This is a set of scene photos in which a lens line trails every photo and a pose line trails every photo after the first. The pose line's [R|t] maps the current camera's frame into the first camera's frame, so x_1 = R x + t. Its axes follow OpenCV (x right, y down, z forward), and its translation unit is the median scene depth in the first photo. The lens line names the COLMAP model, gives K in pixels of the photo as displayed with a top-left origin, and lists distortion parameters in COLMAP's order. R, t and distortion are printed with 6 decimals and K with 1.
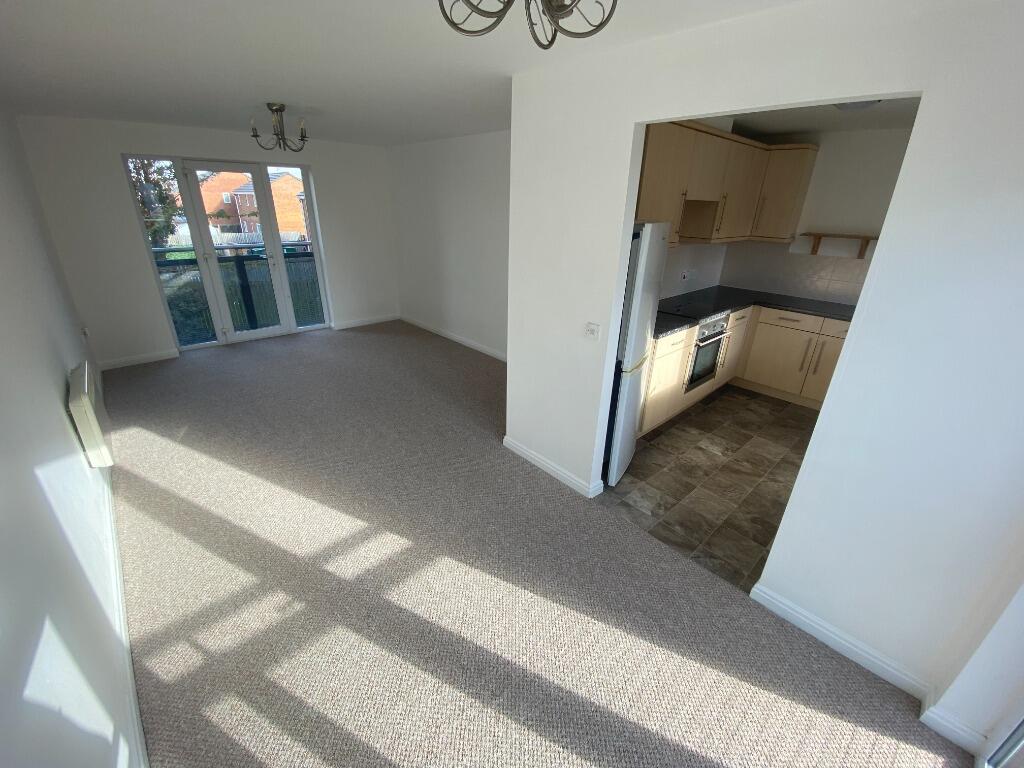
lens RADIAL K [[420.0, 0, 501.5], [0, 420.0, 379.1], [0, 0, 1]] dist [-0.011007, -0.000646]
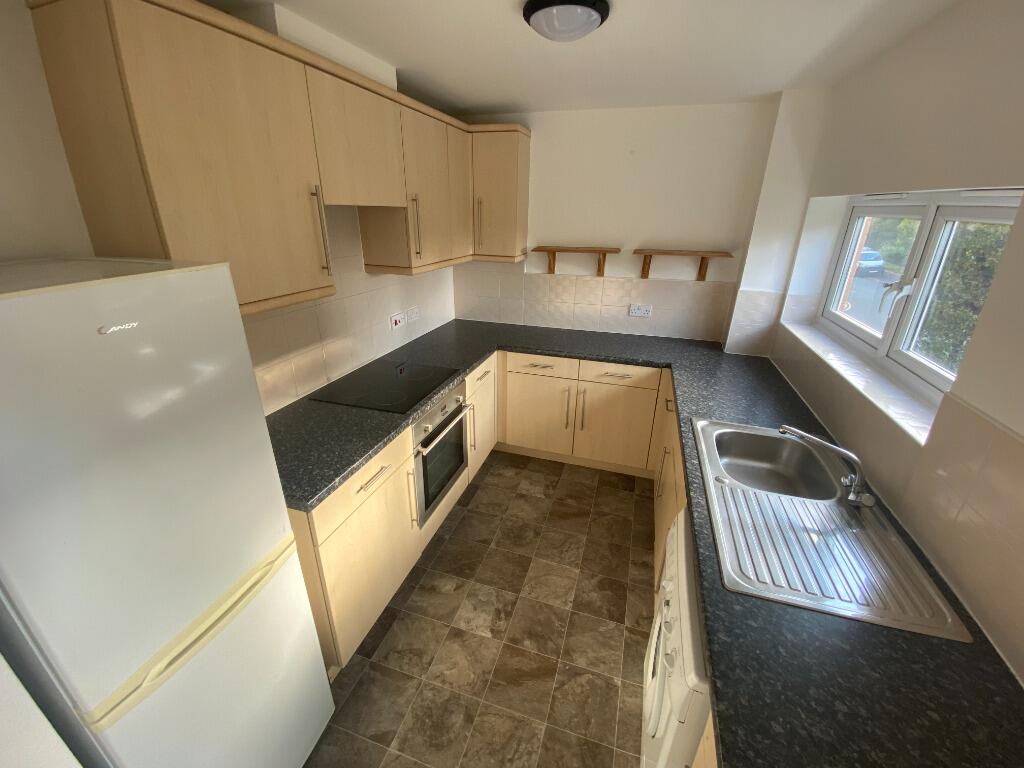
lens RADIAL K [[420.0, 0, 510.6], [0, 420.0, 388.3], [0, 0, 1]] dist [-0.011007, -0.000646]
pose [[0.858949, -0.206852, 0.468423, 0.308931], [0.203257, 0.977354, 0.058879, -0.172045], [-0.469994, 0.044636, 0.881540, 0.401604]]
